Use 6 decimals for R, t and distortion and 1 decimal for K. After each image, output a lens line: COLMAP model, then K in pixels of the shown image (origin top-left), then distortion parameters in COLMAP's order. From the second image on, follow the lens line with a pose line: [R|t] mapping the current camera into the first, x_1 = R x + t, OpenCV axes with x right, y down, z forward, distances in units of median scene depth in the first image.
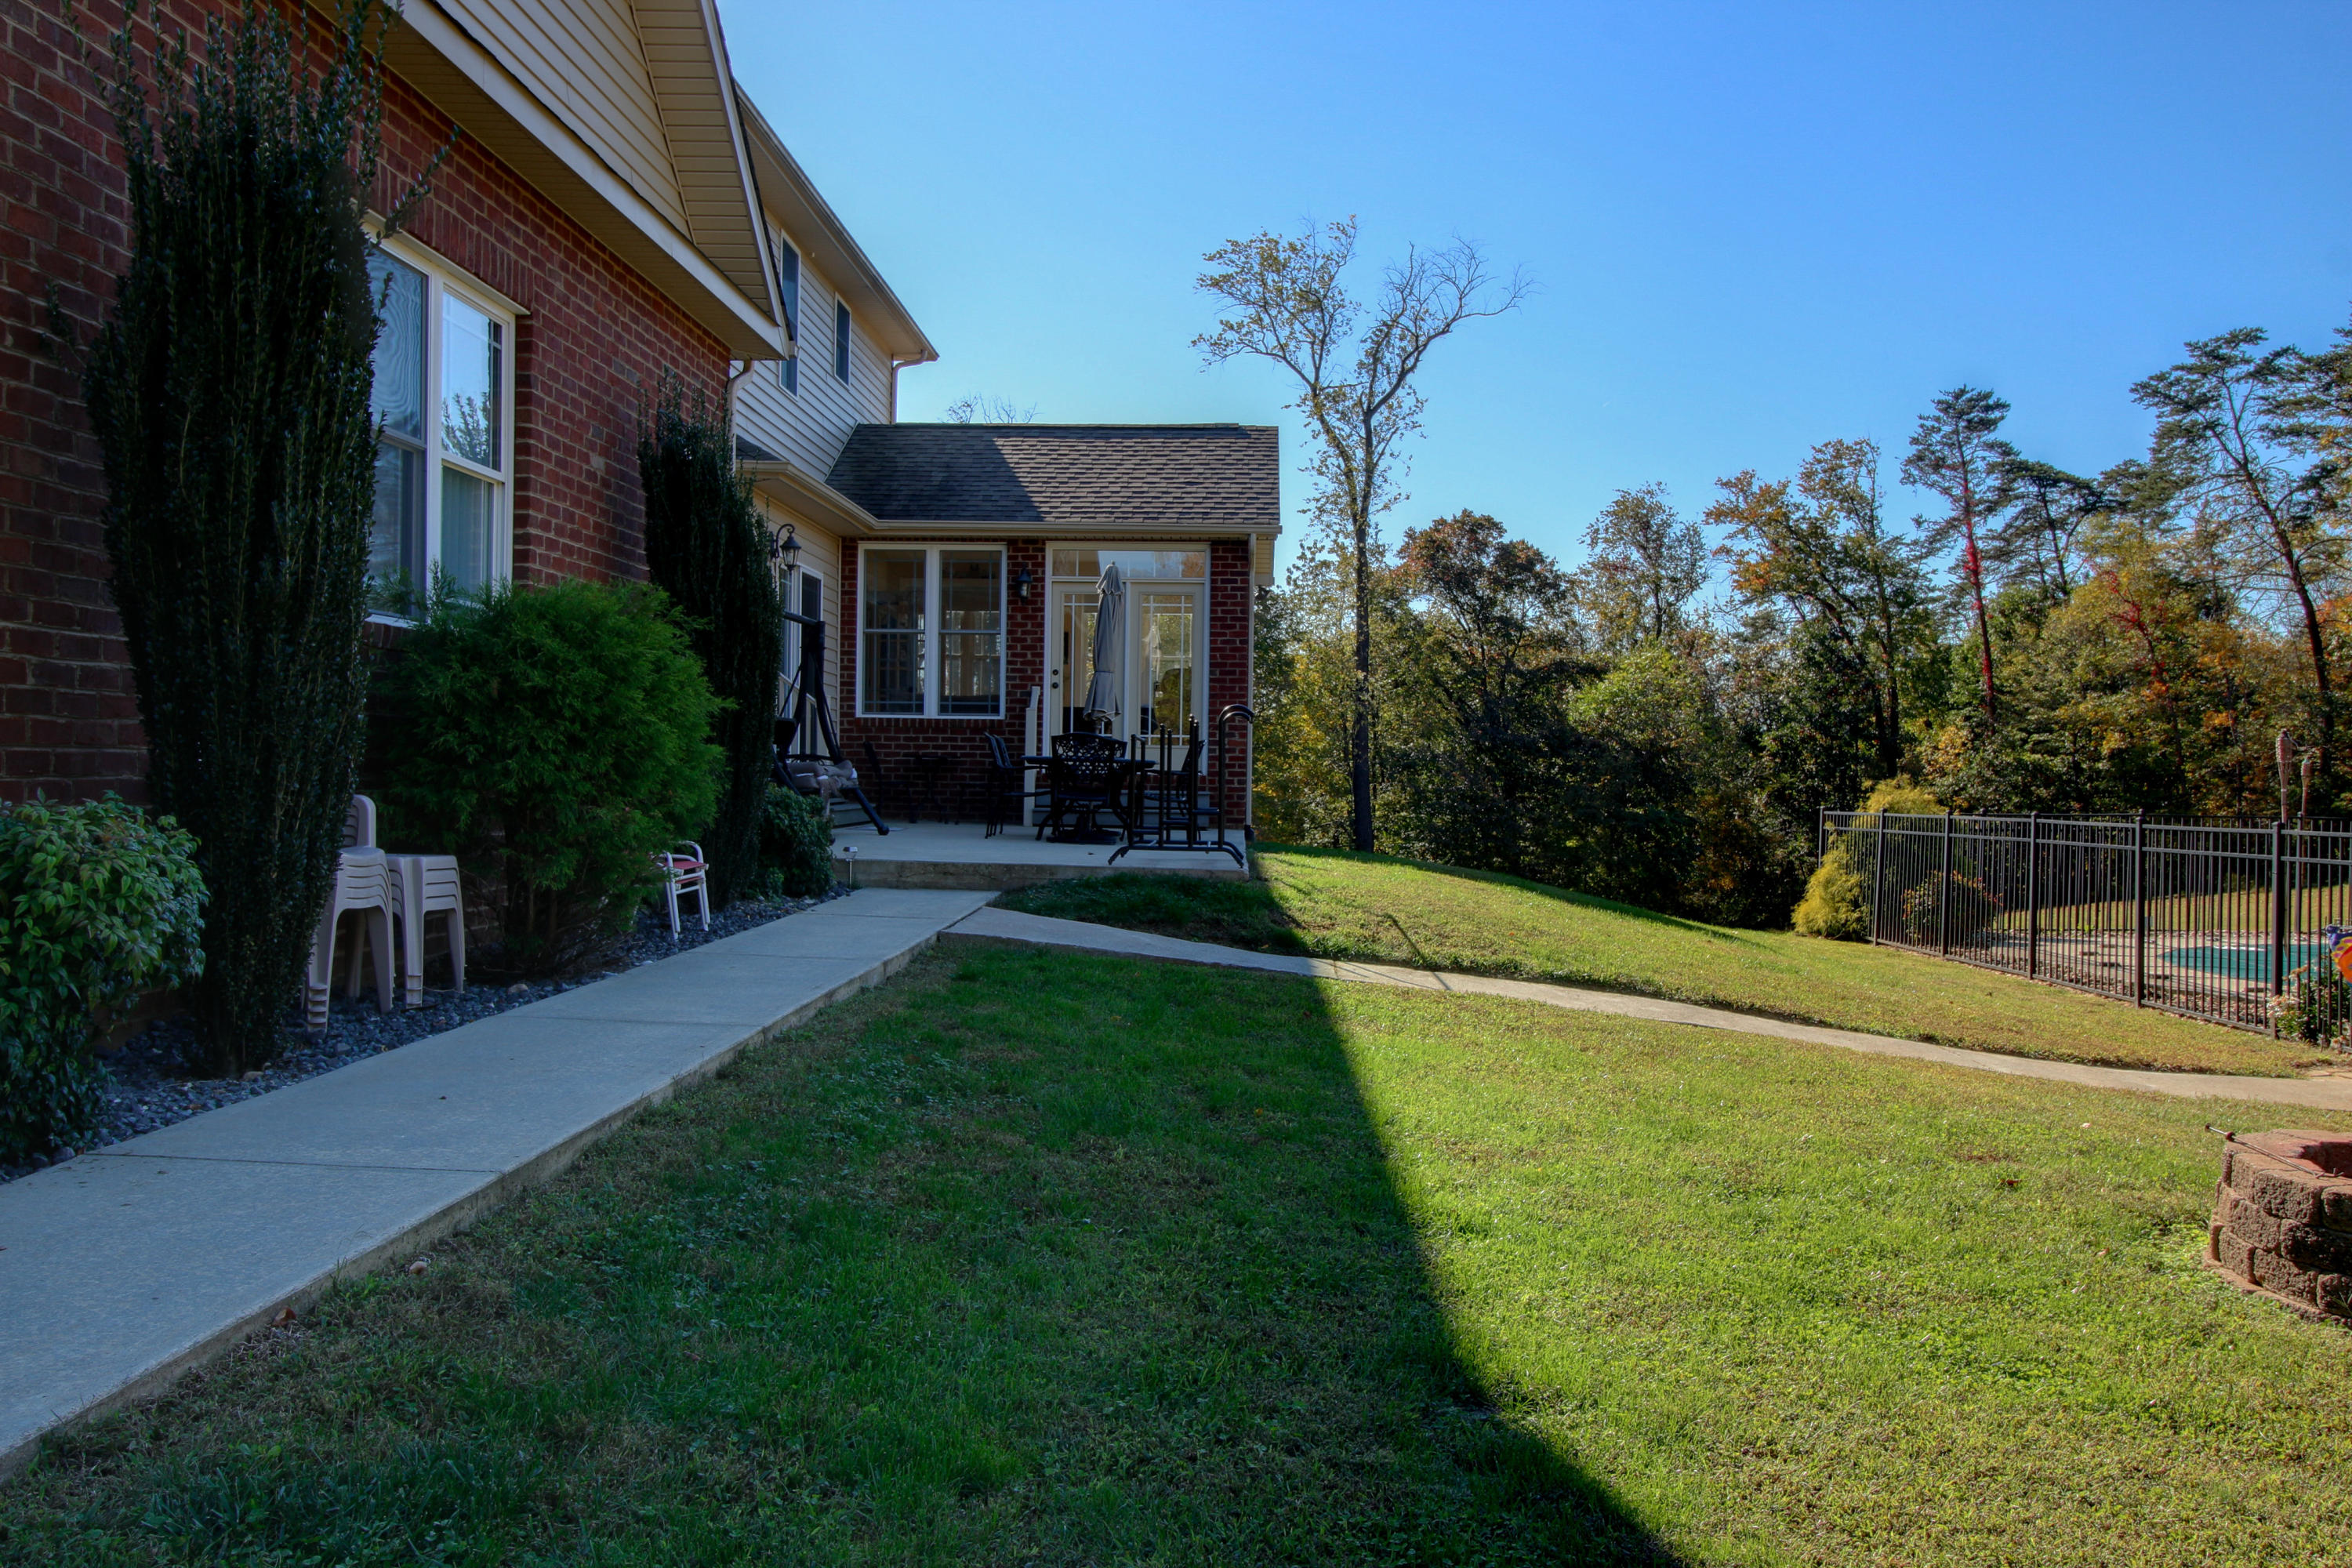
lens RADIAL K [[1934.9, 0, 1180.1], [0, 1934.9, 787.9], [0, 0, 1]] dist [-0.006352, 0.006056]
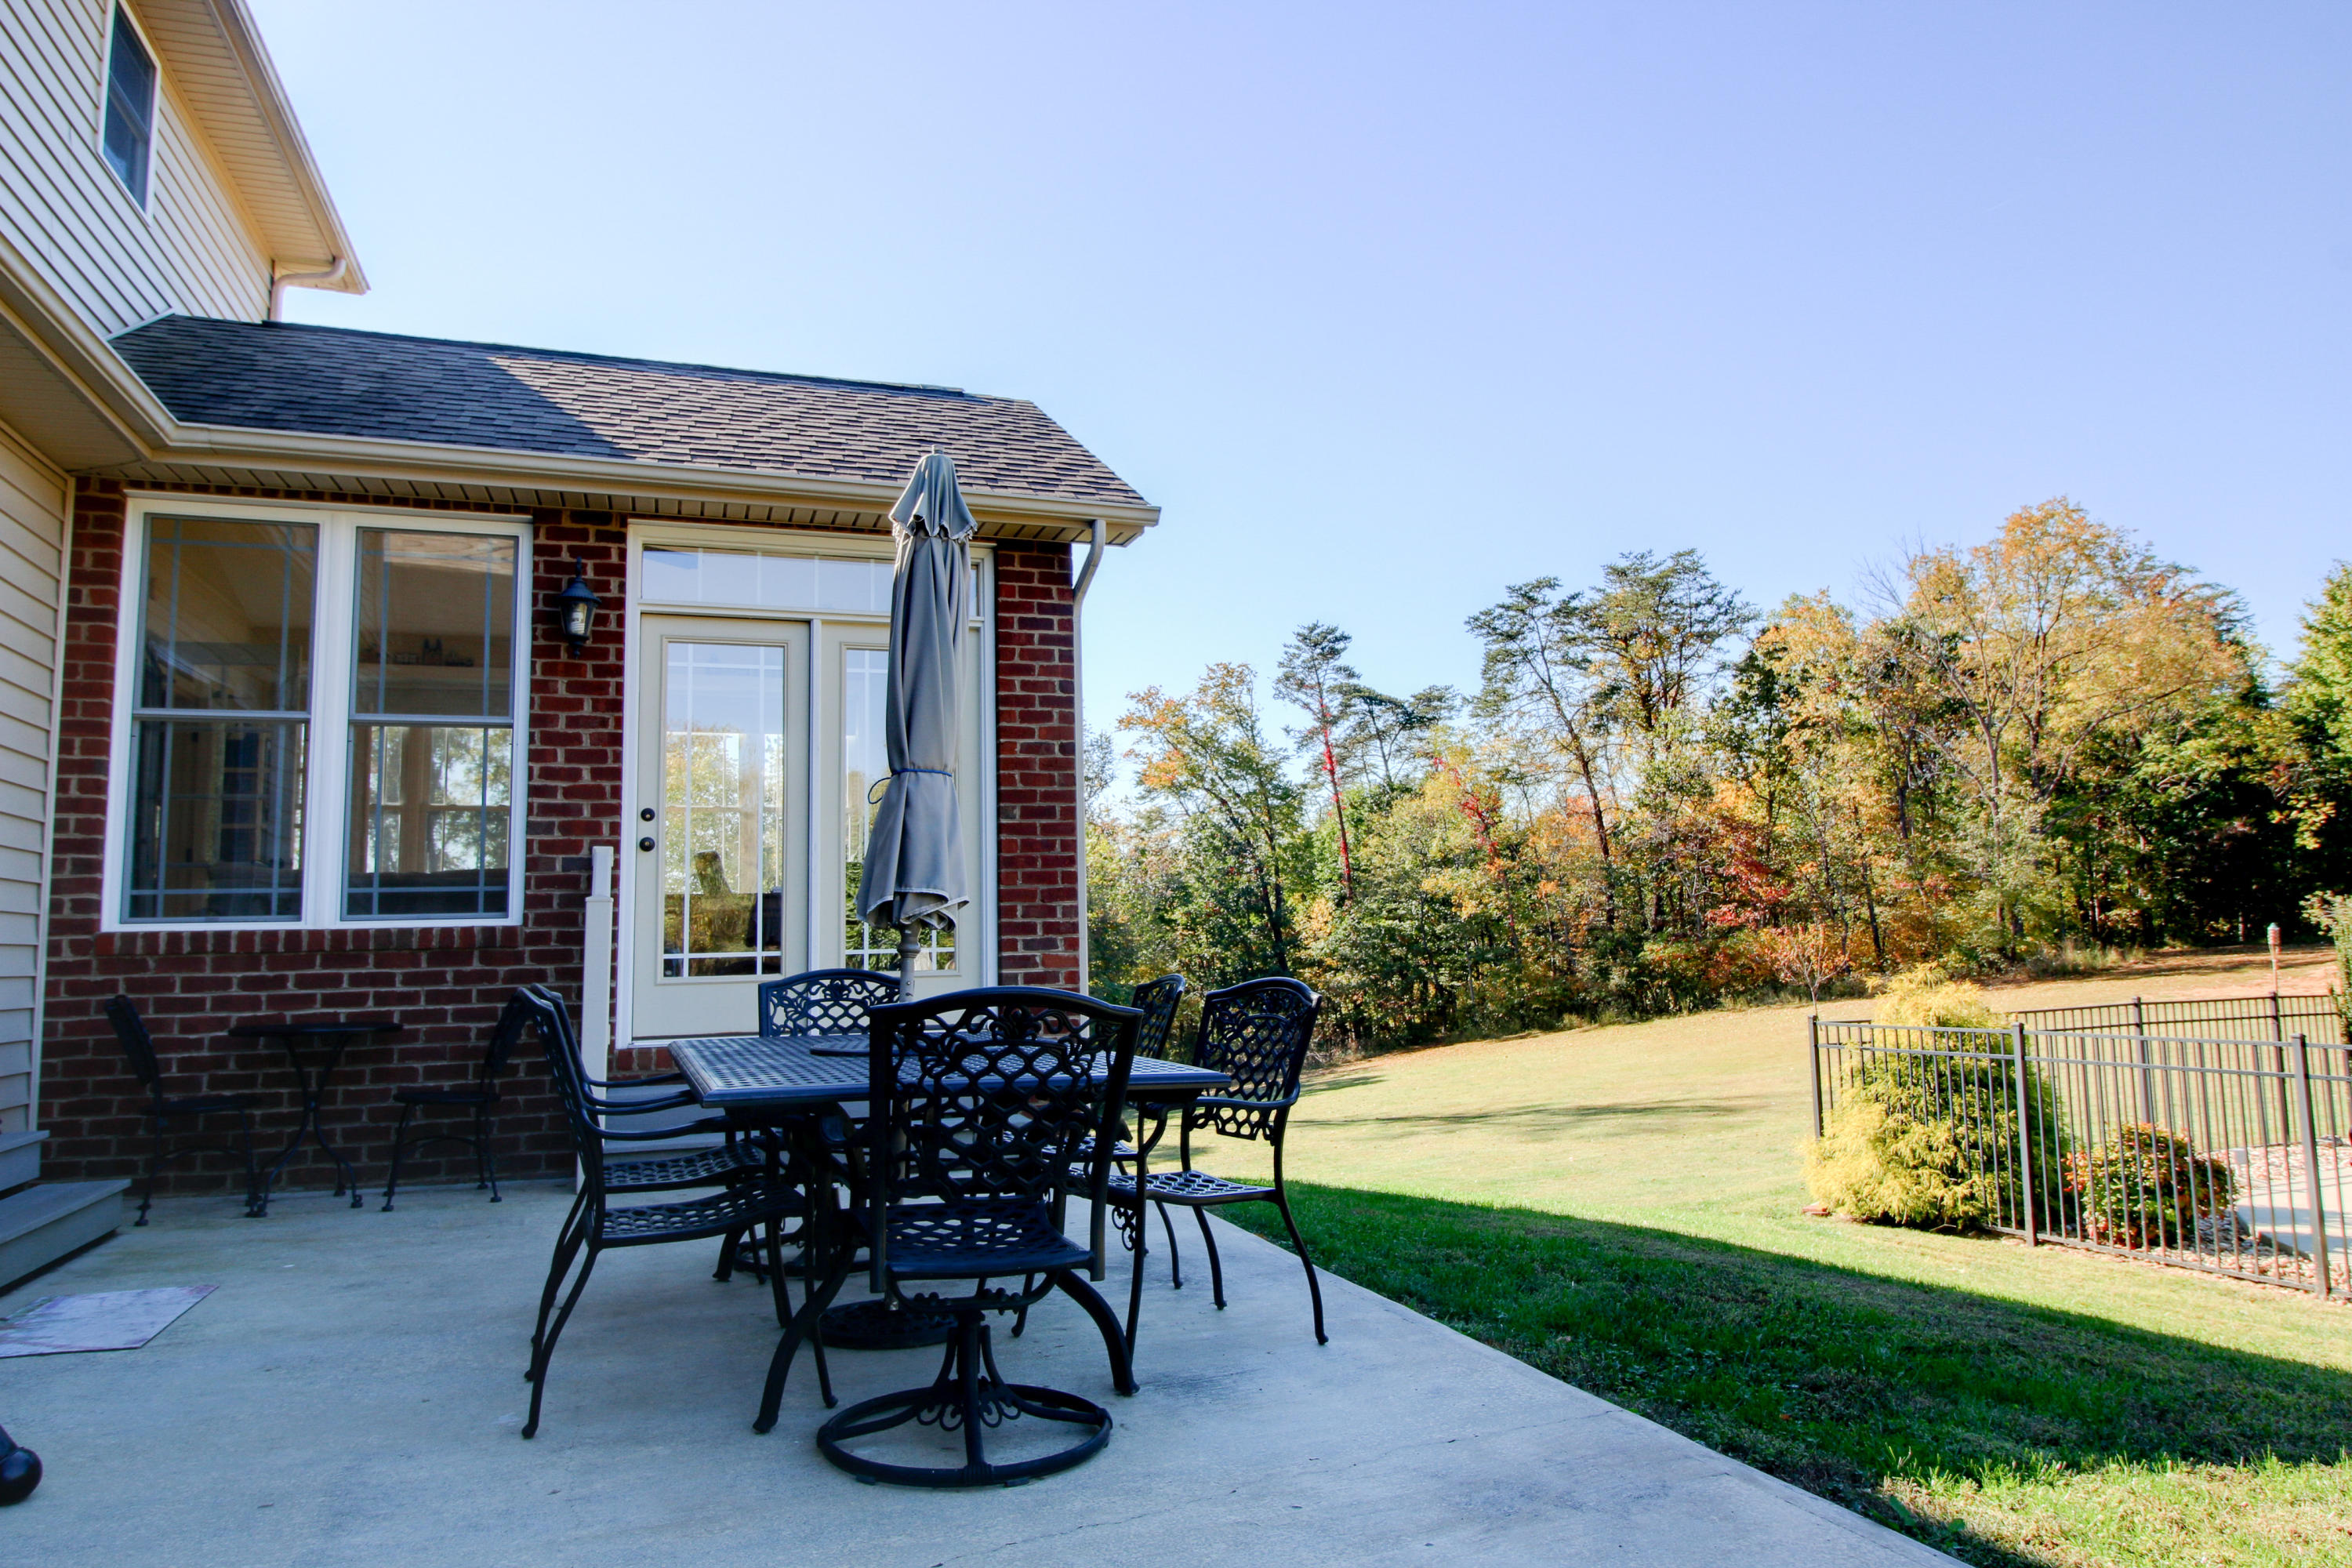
lens RADIAL K [[1474.7, 0, 1168.7], [0, 1474.7, 770.3], [0, 0, 1]] dist [0.010385, -0.008160]
pose [[0.933438, 0.006811, 0.358673, -0.023336], [0.037948, 0.992335, -0.117602, -0.008072], [-0.356725, 0.123385, 0.926026, 0.202386]]
